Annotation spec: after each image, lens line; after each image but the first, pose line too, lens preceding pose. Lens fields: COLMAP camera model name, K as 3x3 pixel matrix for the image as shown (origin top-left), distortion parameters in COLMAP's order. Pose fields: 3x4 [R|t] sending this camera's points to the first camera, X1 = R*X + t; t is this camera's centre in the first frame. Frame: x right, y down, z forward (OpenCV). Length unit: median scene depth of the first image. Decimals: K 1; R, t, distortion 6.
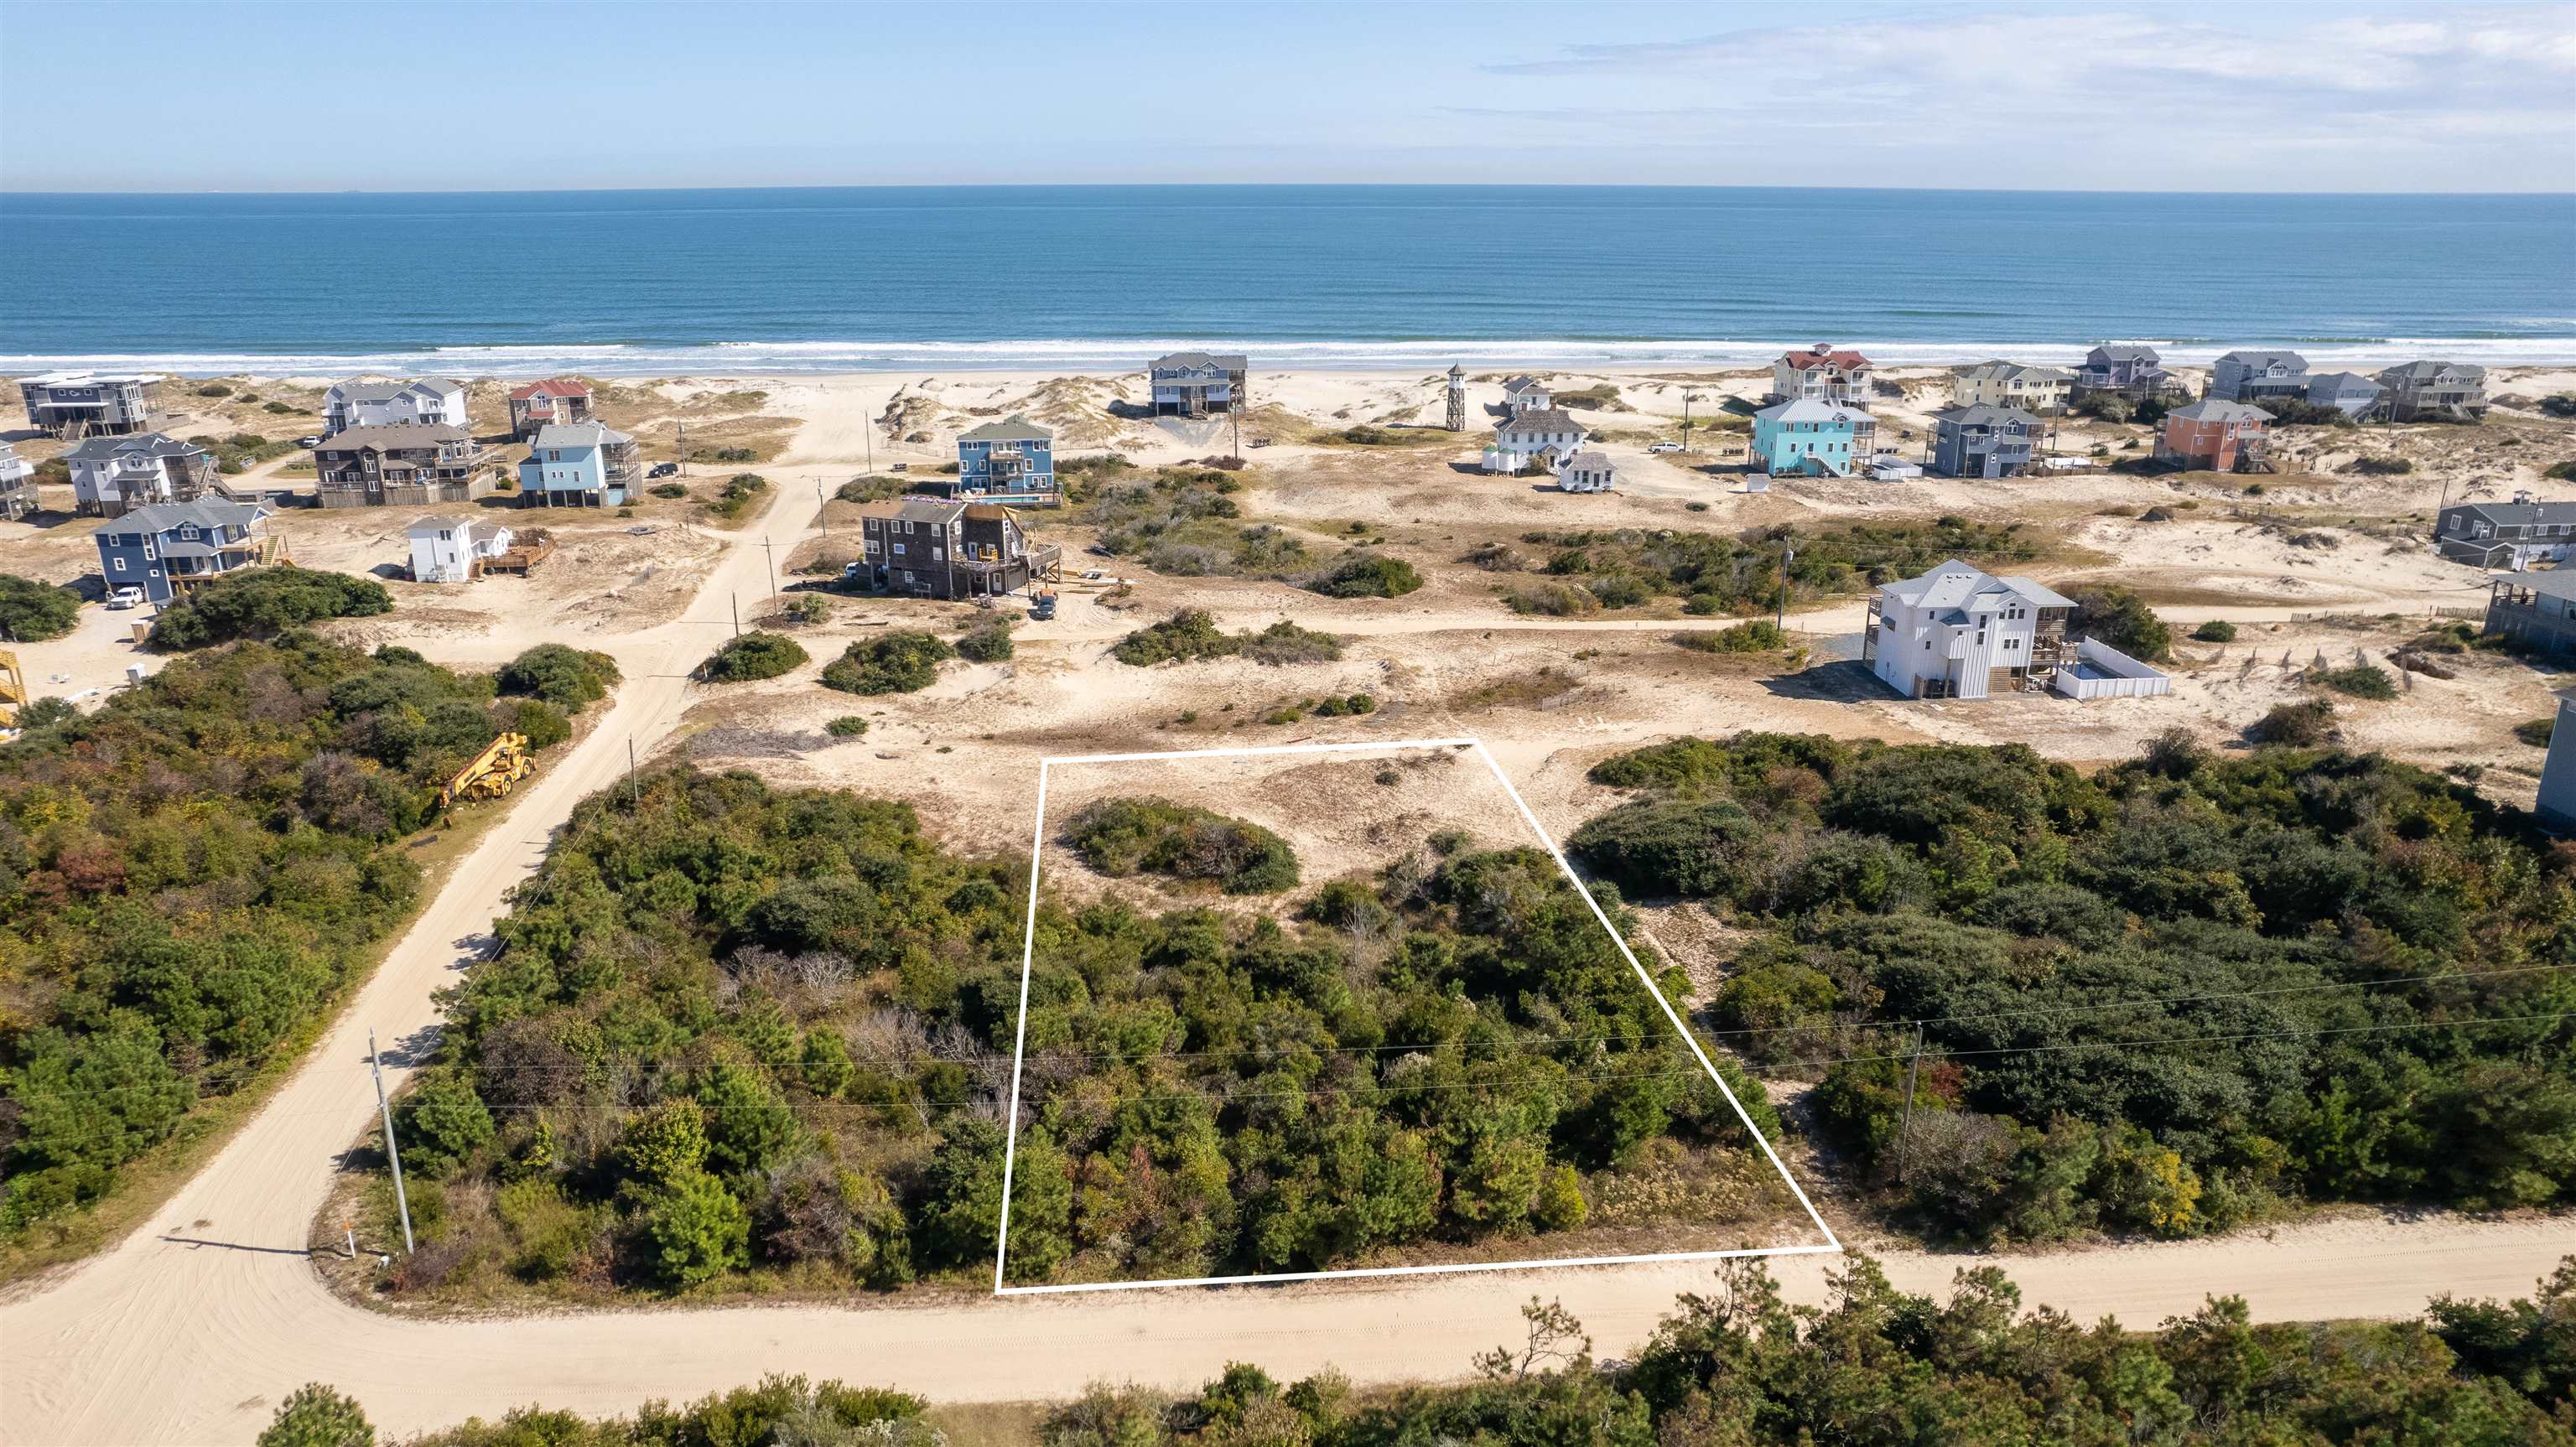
lens RADIAL K [[1686.7, 0, 1282.0], [0, 1686.7, 727.9], [0, 0, 1]] dist [-0.082312, 0.074602]
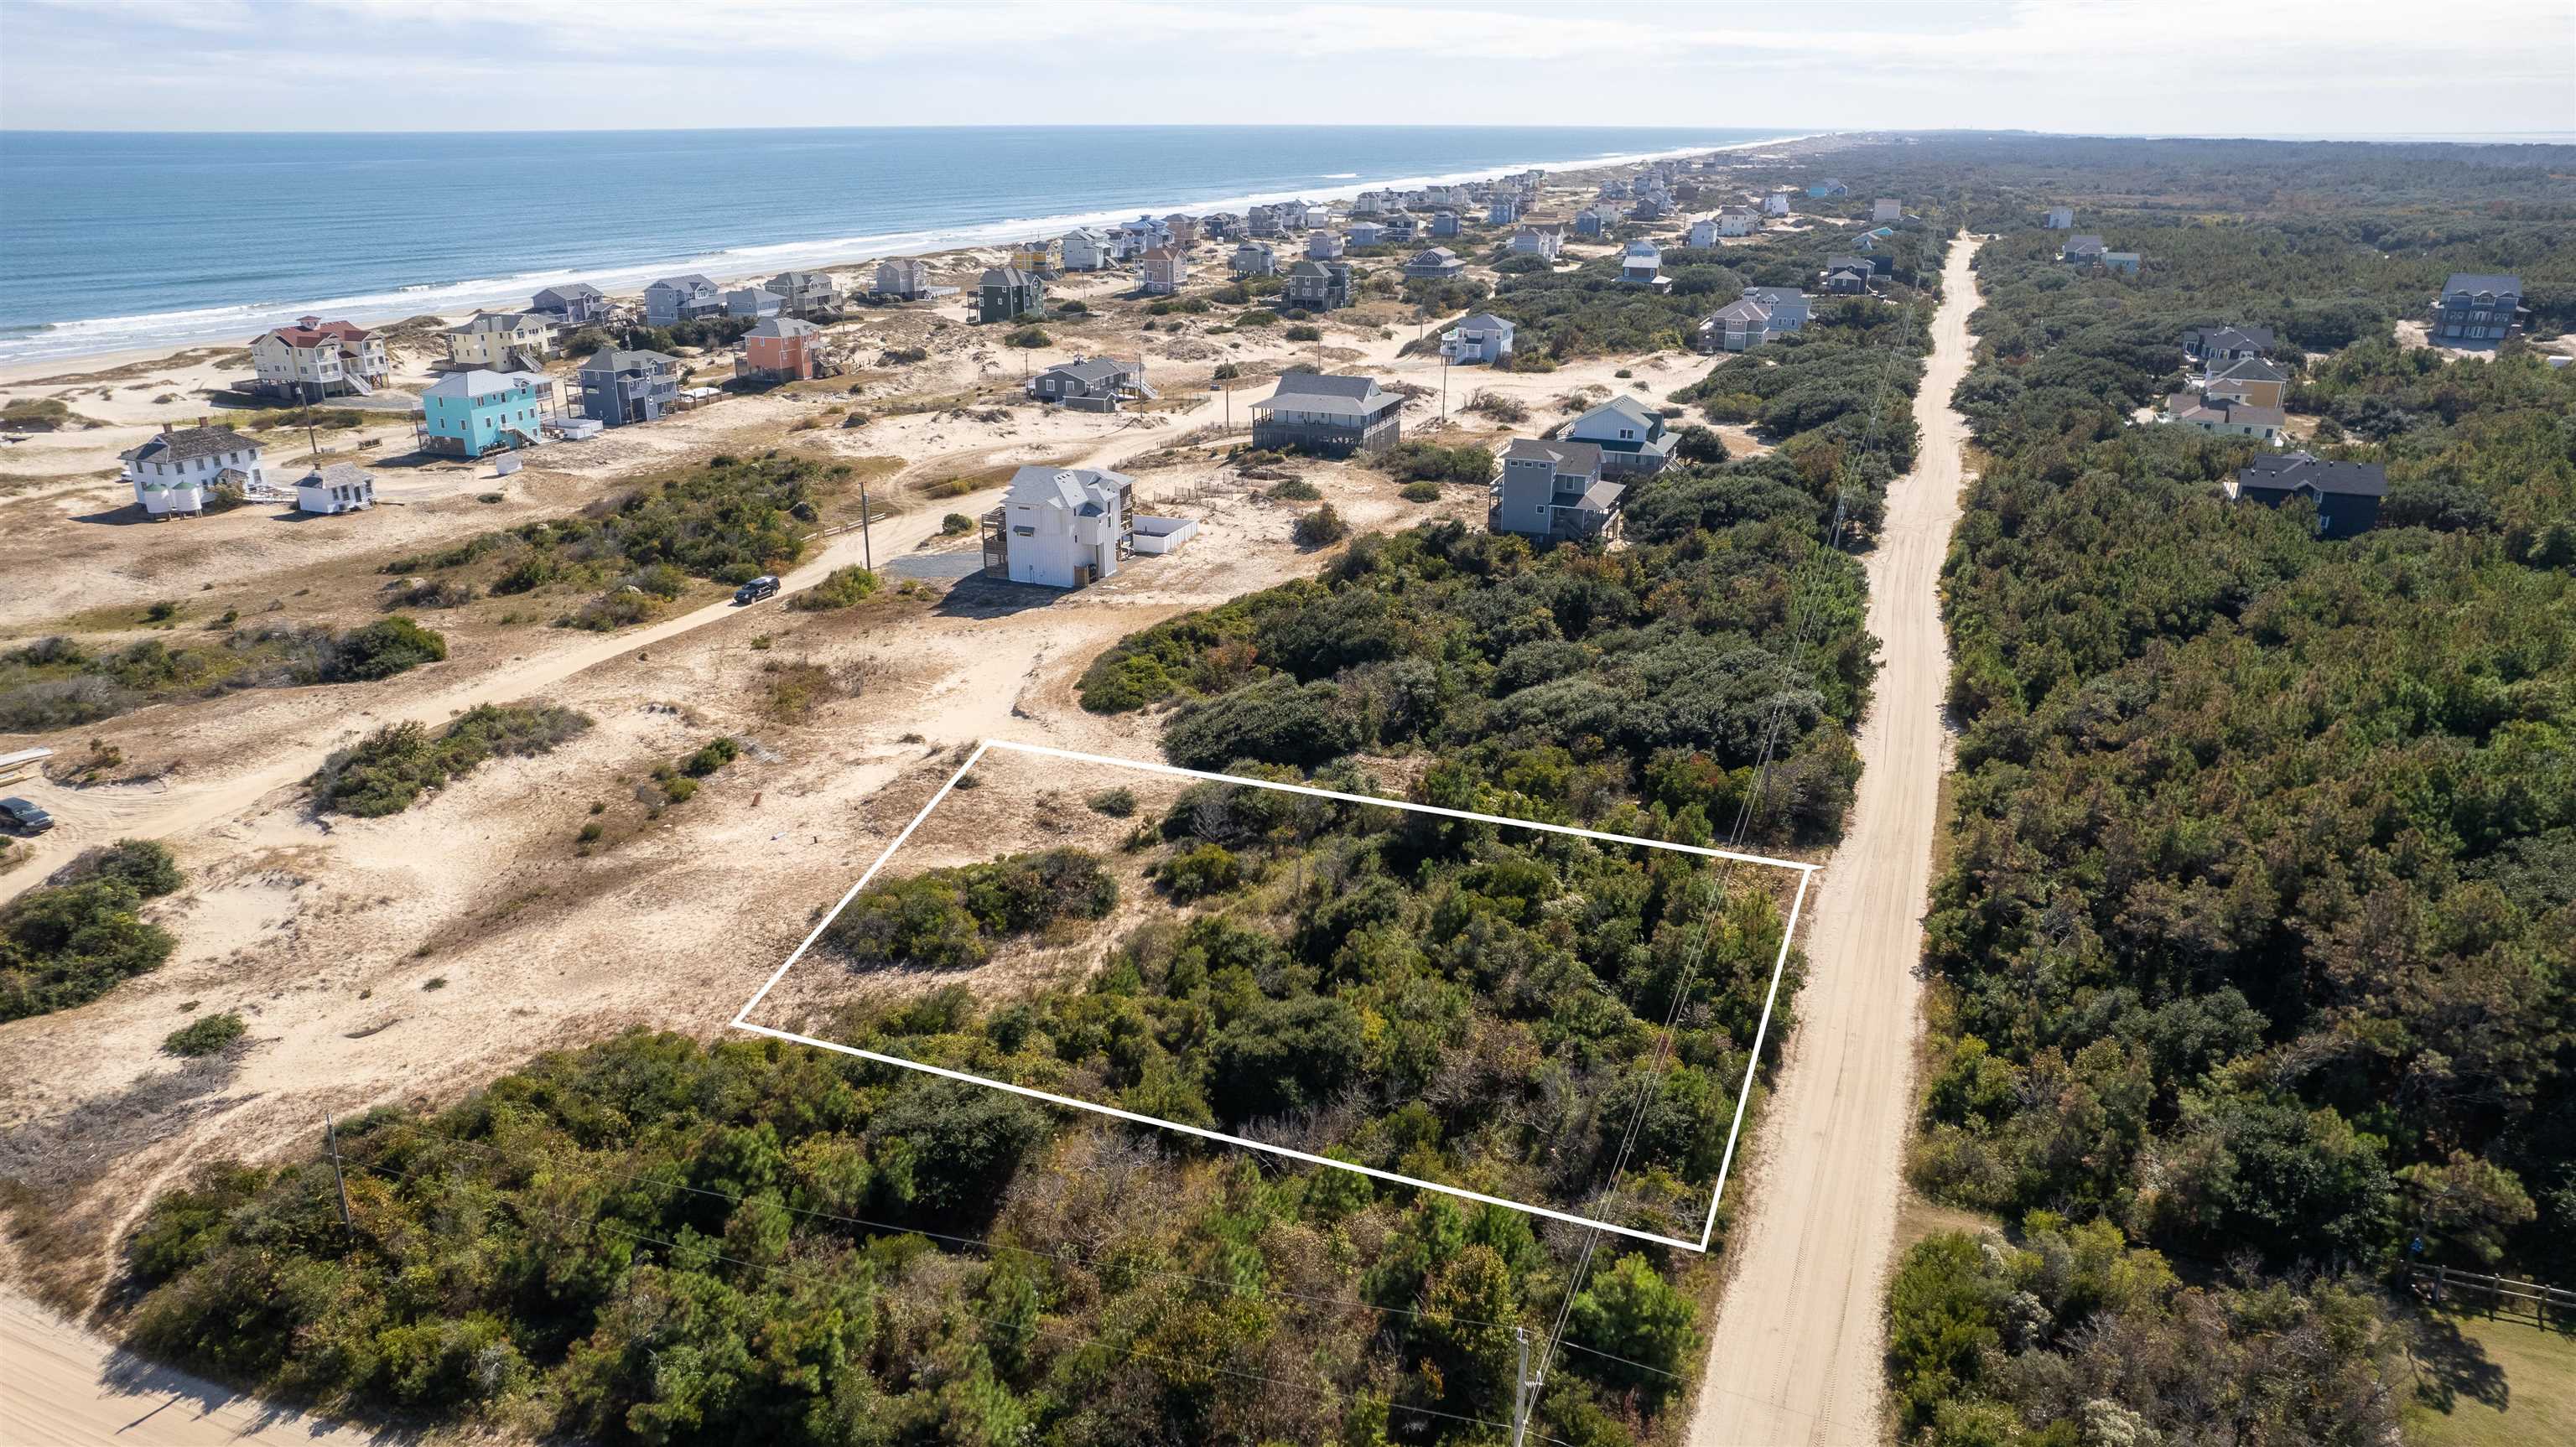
lens RADIAL K [[1659.0, 0, 1283.8], [0, 1659.0, 725.8], [0, 0, 1]] dist [-0.082157, 0.078342]
pose [[0.449343, -0.309474, 0.838043, -0.521696], [0.277916, 0.939958, 0.198096, -0.111534], [-0.849031, 0.143893, 0.508371, 0.318248]]
